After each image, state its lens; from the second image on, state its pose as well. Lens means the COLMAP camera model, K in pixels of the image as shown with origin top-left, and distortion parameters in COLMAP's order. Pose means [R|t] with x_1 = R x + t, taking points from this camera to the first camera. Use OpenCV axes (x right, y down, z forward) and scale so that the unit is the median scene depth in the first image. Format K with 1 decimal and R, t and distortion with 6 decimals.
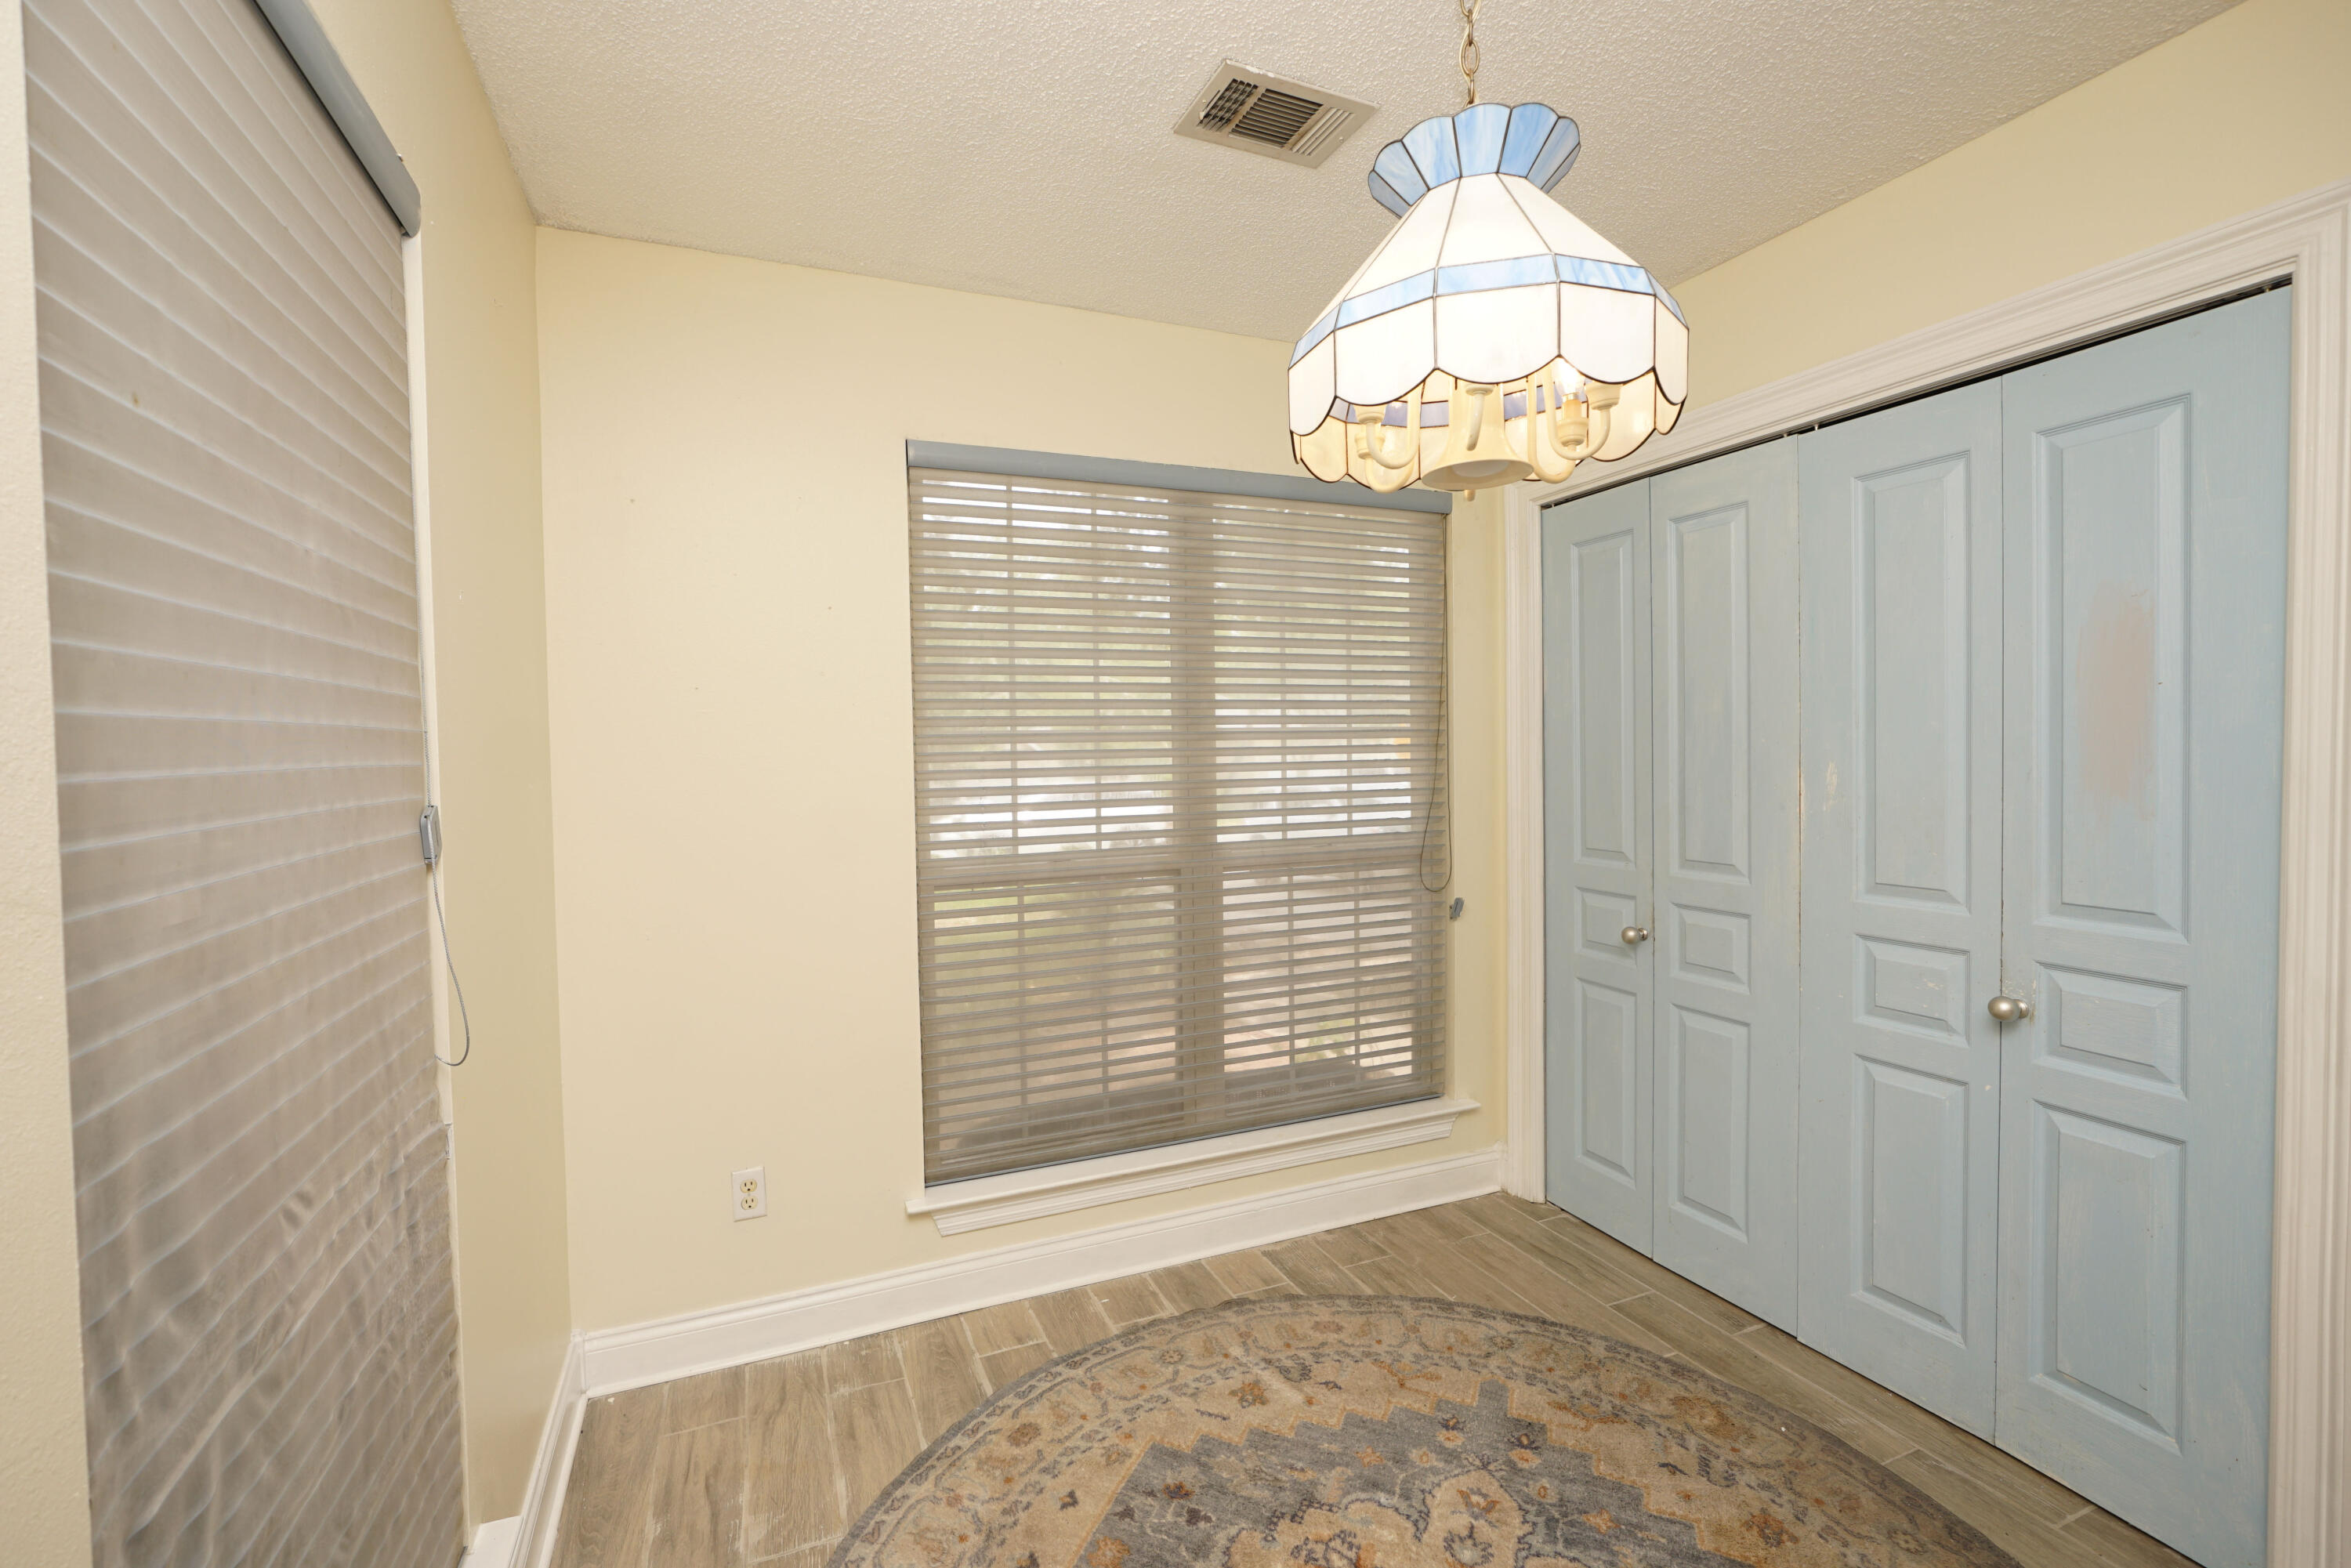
lens RADIAL K [[1002.0, 0, 1159.7], [0, 1002.0, 782.2], [0, 0, 1]] dist [-0.013555, 0.005176]
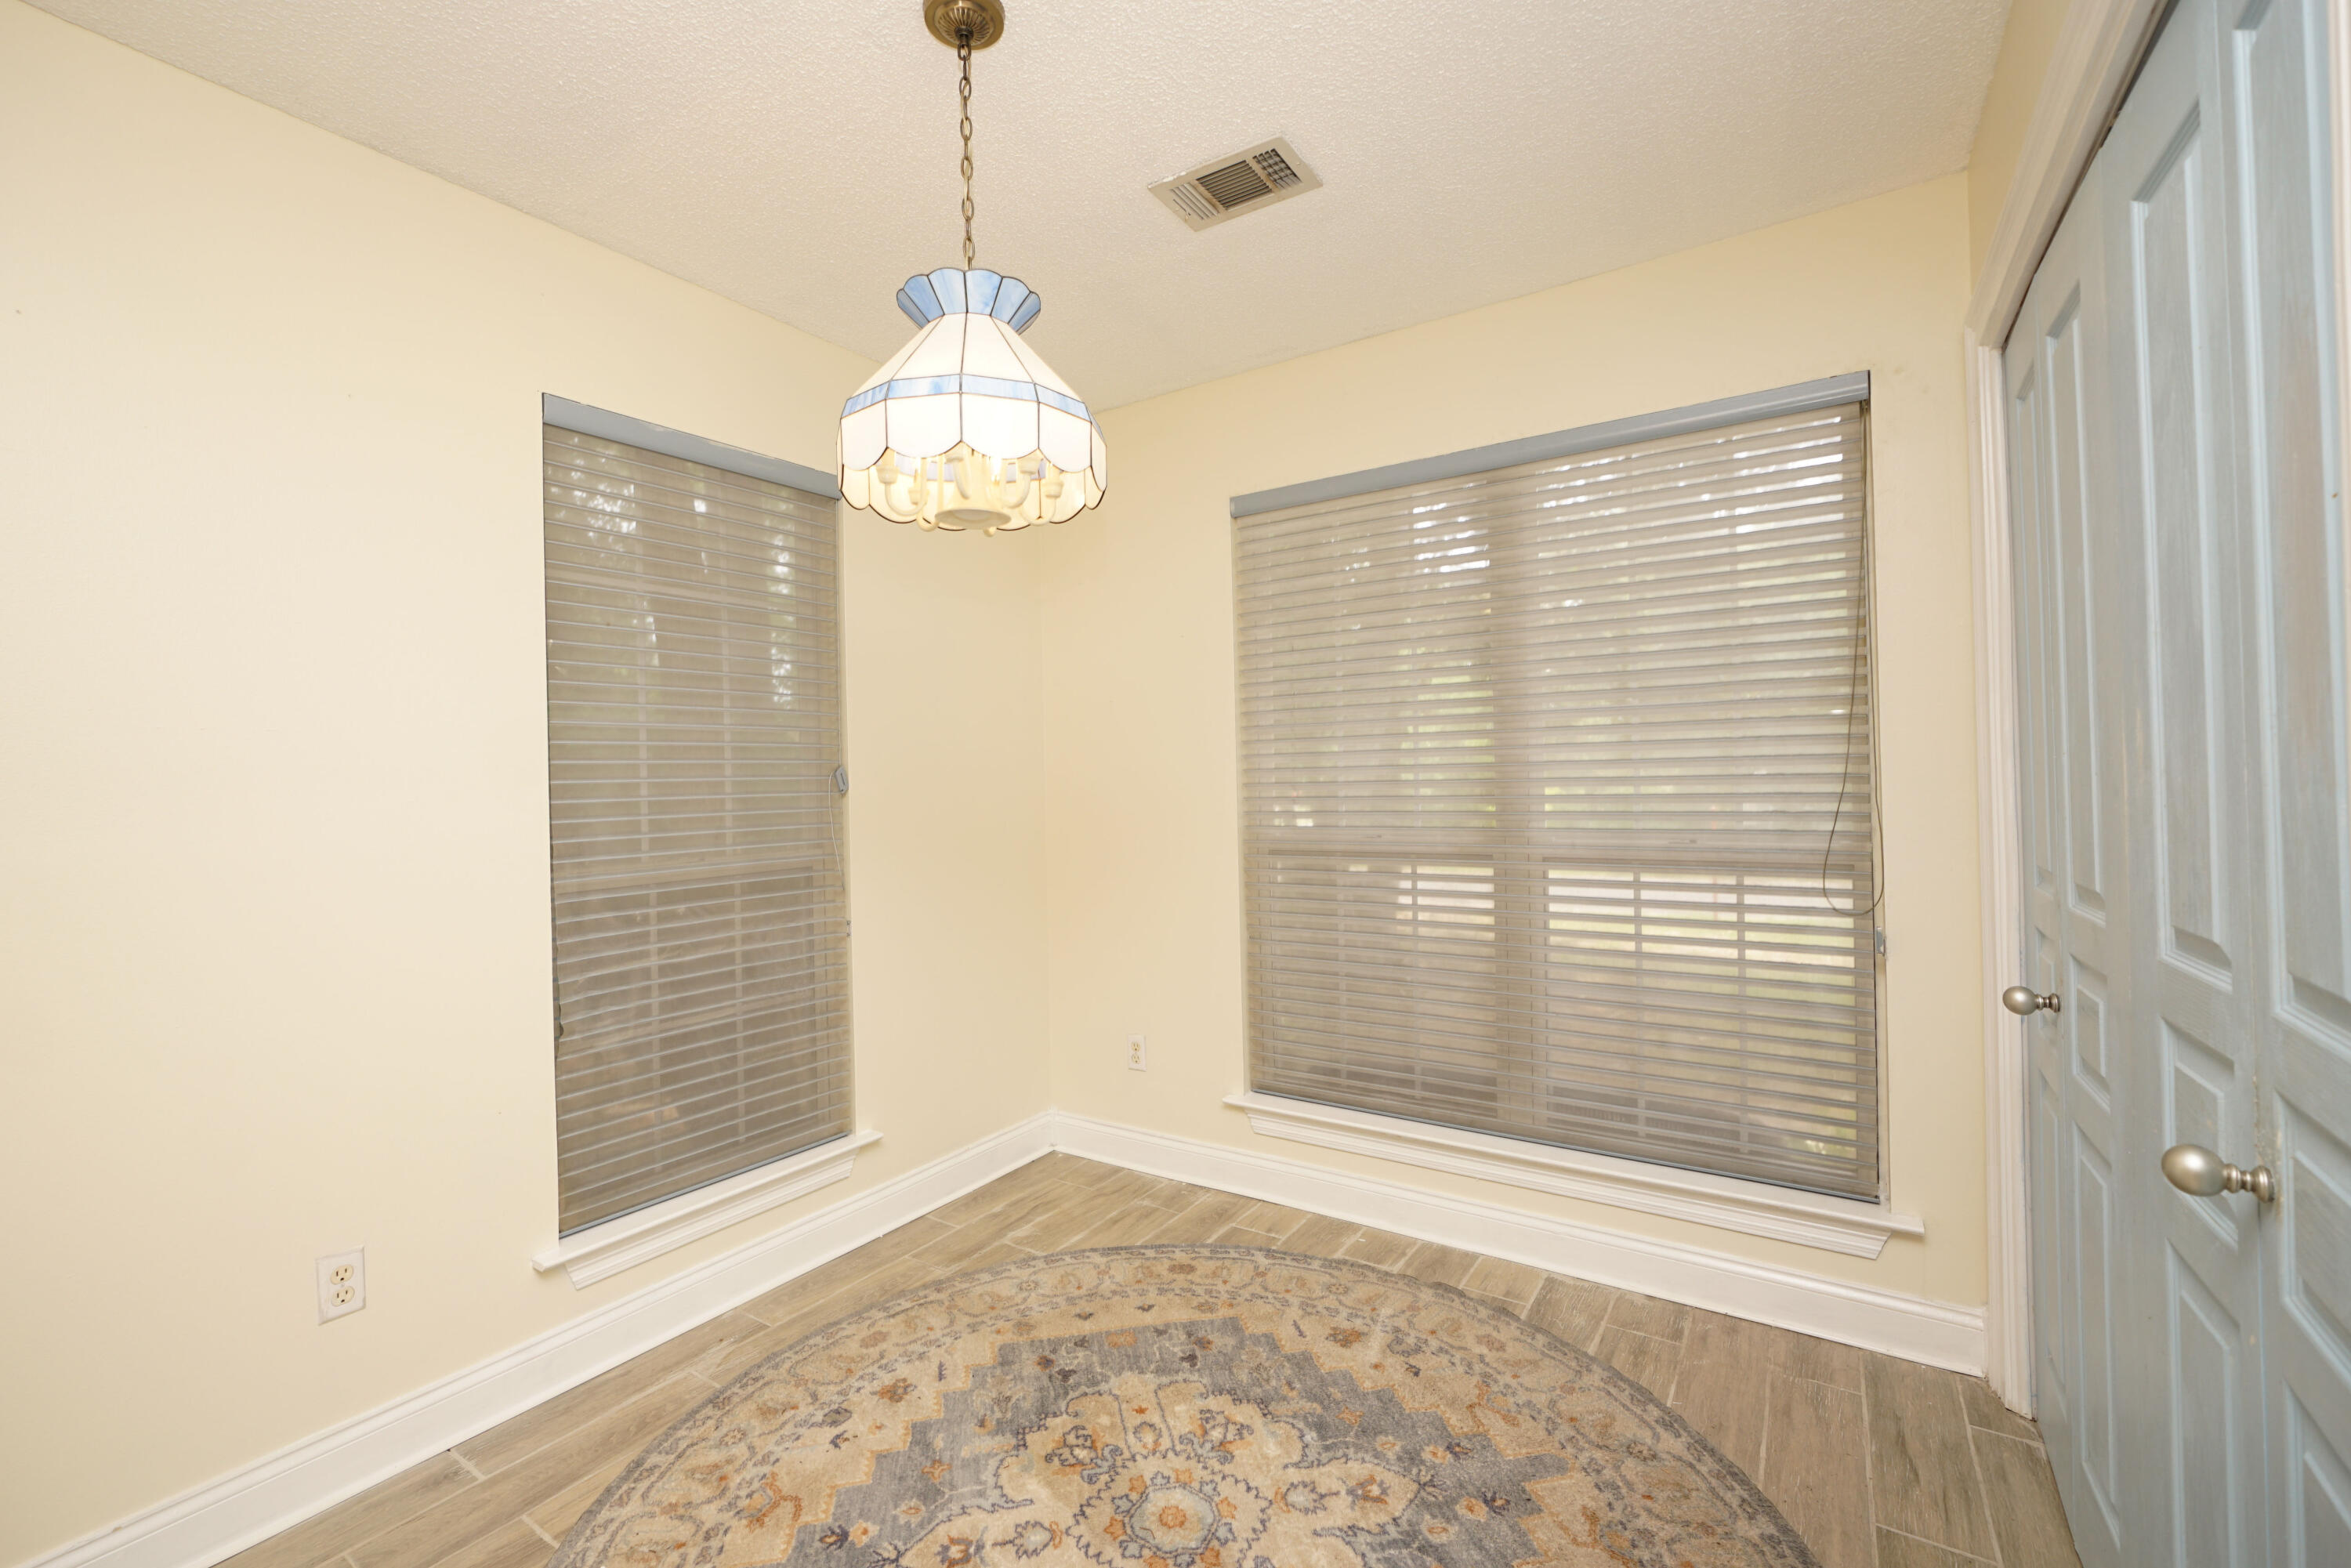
lens RADIAL K [[1002.0, 0, 1118.3], [0, 1002.0, 775.3], [0, 0, 1]] dist [-0.013555, 0.005176]
pose [[0.539571, 0.001561, -0.841938, 0.818076], [-0.015104, 0.999855, -0.007825, 0.030777], [0.841804, 0.016939, 0.539517, 0.210412]]
